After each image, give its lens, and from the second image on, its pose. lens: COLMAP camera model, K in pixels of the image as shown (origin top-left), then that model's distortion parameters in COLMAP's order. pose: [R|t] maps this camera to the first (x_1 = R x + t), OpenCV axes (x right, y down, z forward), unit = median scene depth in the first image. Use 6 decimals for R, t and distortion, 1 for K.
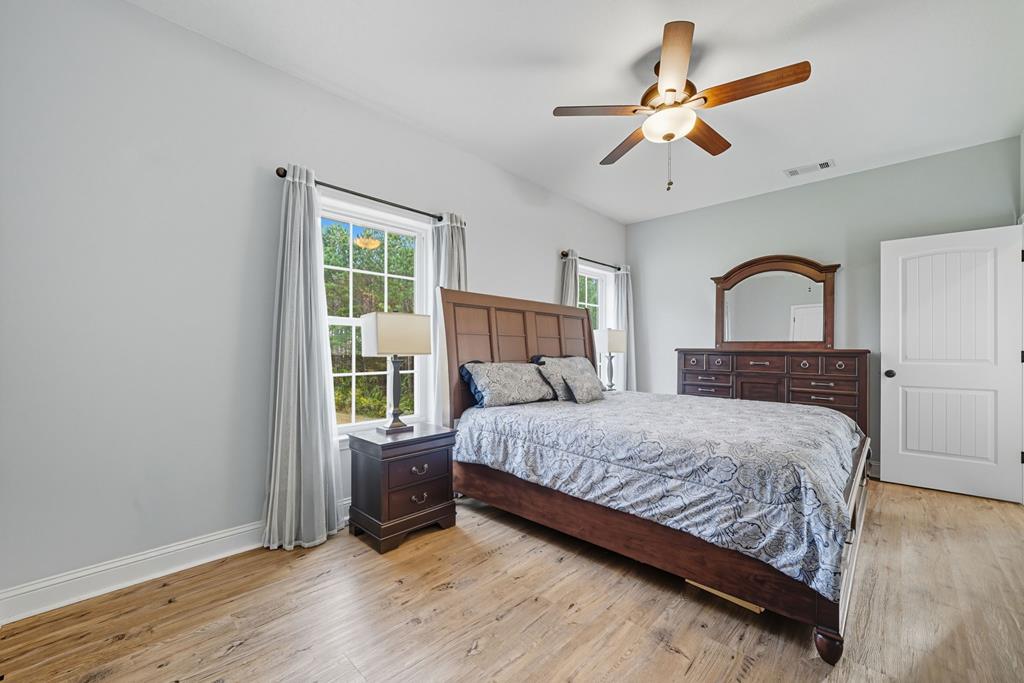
lens RADIAL K [[423.0, 0, 509.5], [0, 423.0, 344.9], [0, 0, 1]] dist [-0.002488, -0.000428]
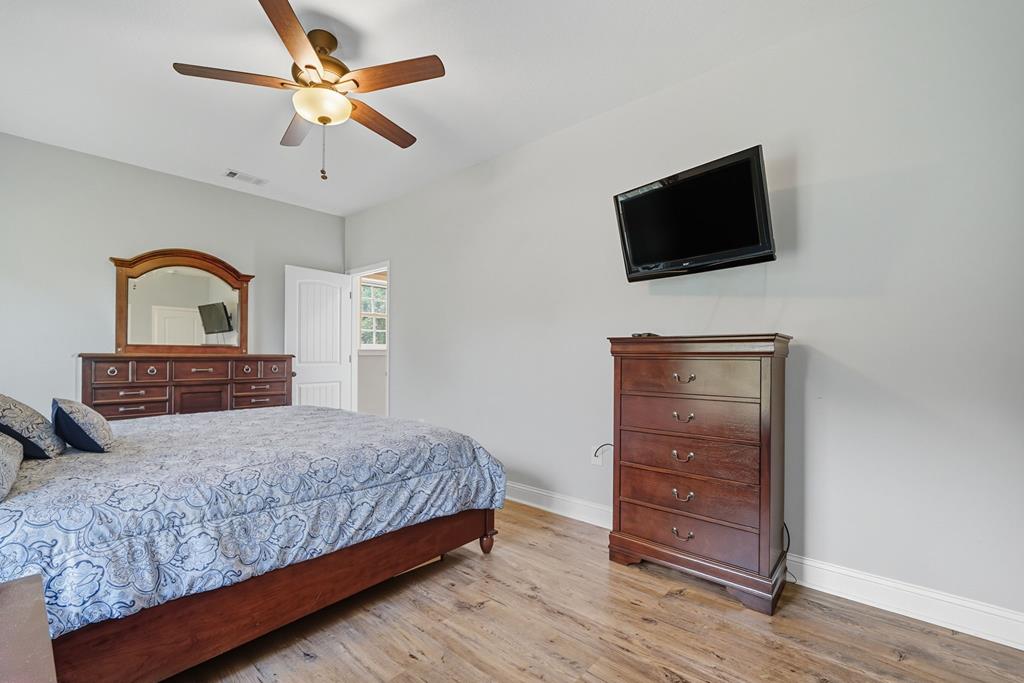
lens RADIAL K [[423.0, 0, 510.3], [0, 423.0, 351.3], [0, 0, 1]] dist [-0.002488, -0.000428]
pose [[-0.035008, 0.005392, 0.999372, -0.572491], [-0.012284, 0.999908, -0.005825, 0.001160], [-0.999312, -0.012480, -0.034938, 0.668721]]
